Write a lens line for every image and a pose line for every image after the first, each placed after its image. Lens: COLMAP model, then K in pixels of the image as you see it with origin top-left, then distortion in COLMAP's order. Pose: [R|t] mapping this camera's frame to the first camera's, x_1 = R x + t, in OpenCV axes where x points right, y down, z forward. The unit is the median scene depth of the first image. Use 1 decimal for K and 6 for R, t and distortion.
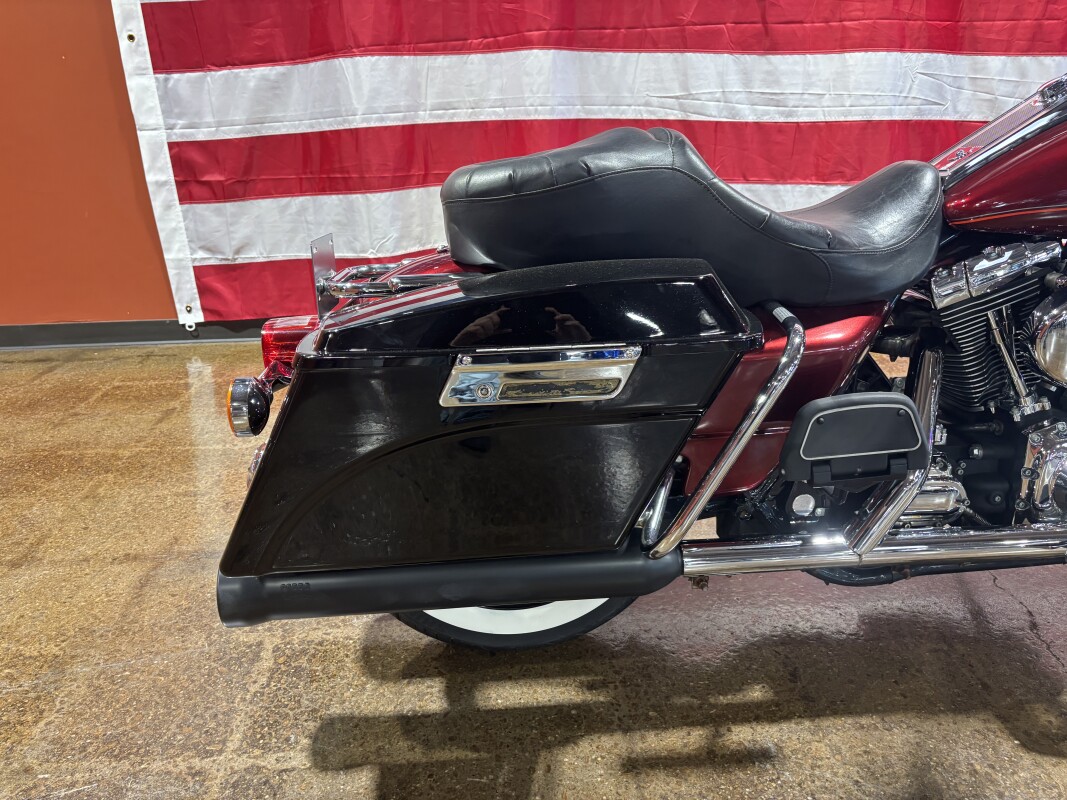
lens RADIAL K [[811.6, 0, 535.9], [0, 811.6, 390.1], [0, 0, 1]] dist [0.051893, -0.050006]
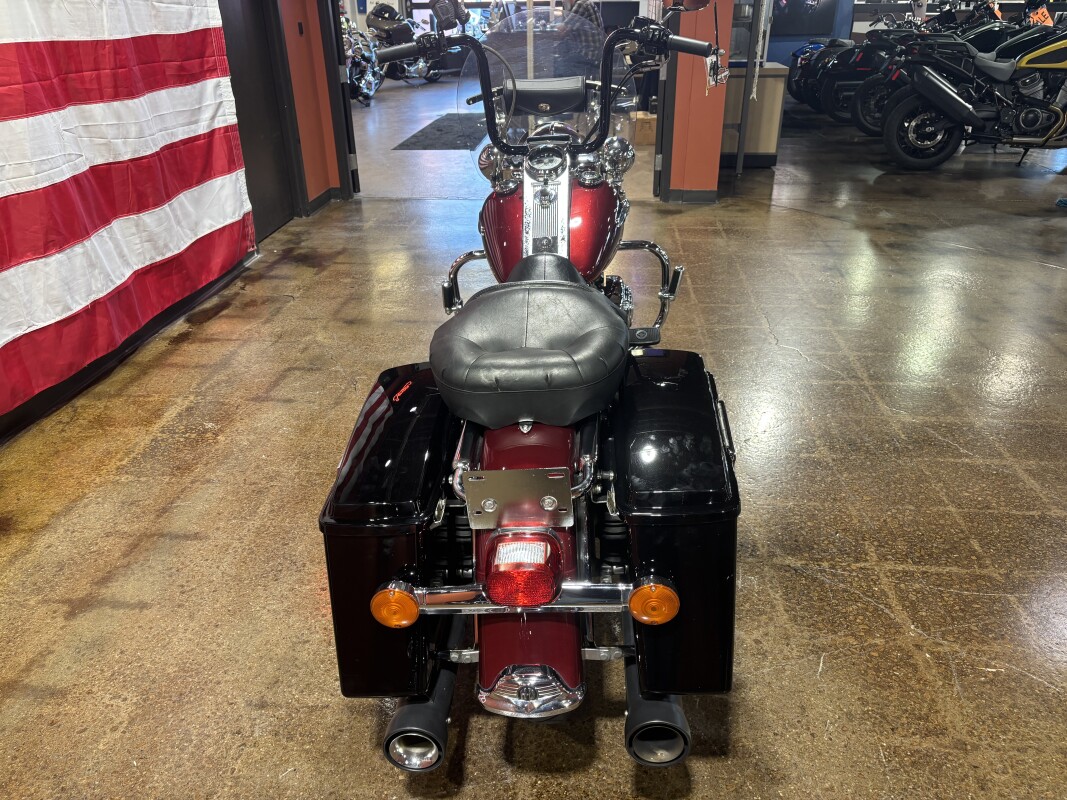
lens RADIAL K [[807.5, 0, 527.9], [0, 807.5, 402.9], [0, 0, 1]] dist [0.065436, -0.076036]
pose [[0.153091, -0.432853, 0.888370, -0.495087], [0.342605, 0.866460, 0.363137, -0.273797], [-0.926922, 0.248767, 0.280945, 0.285131]]
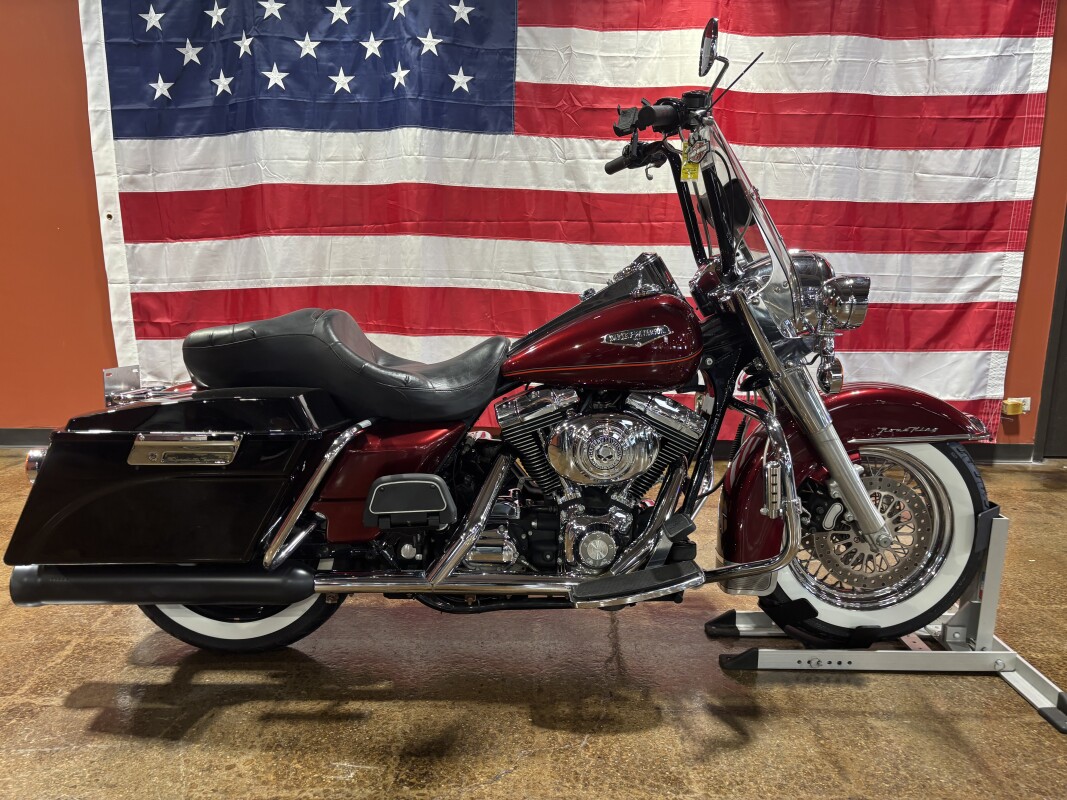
lens RADIAL K [[807.5, 0, 527.9], [0, 807.5, 402.9], [0, 0, 1]] dist [0.065436, -0.076036]
pose [[0.997597, 0.042299, -0.054864, 0.264859], [-0.050251, 0.986984, -0.152767, 0.036830], [0.047688, 0.155157, 0.986738, -0.225462]]
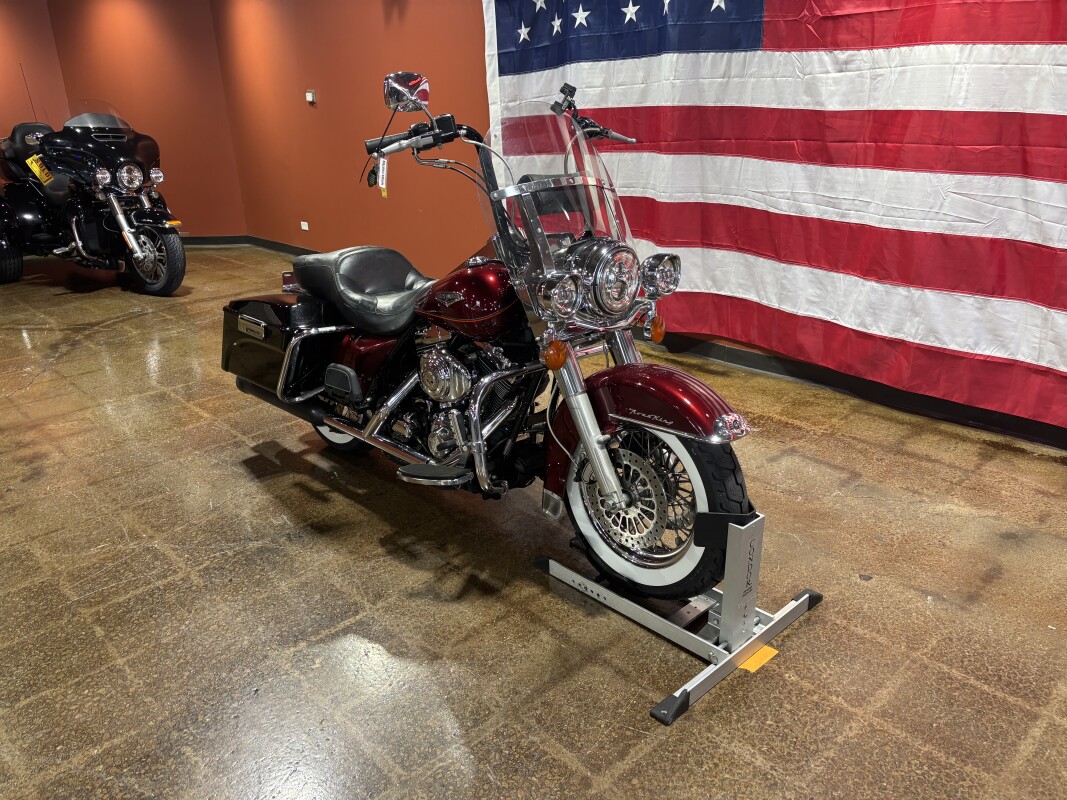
lens RADIAL K [[812.8, 0, 543.0], [0, 812.8, 400.6], [0, 0, 1]] dist [0.027569, -0.005868]
pose [[0.645430, 0.273495, -0.713176, 0.988300], [-0.242736, 0.958738, 0.147987, -0.156726], [0.724223, 0.077598, 0.685186, -0.107362]]
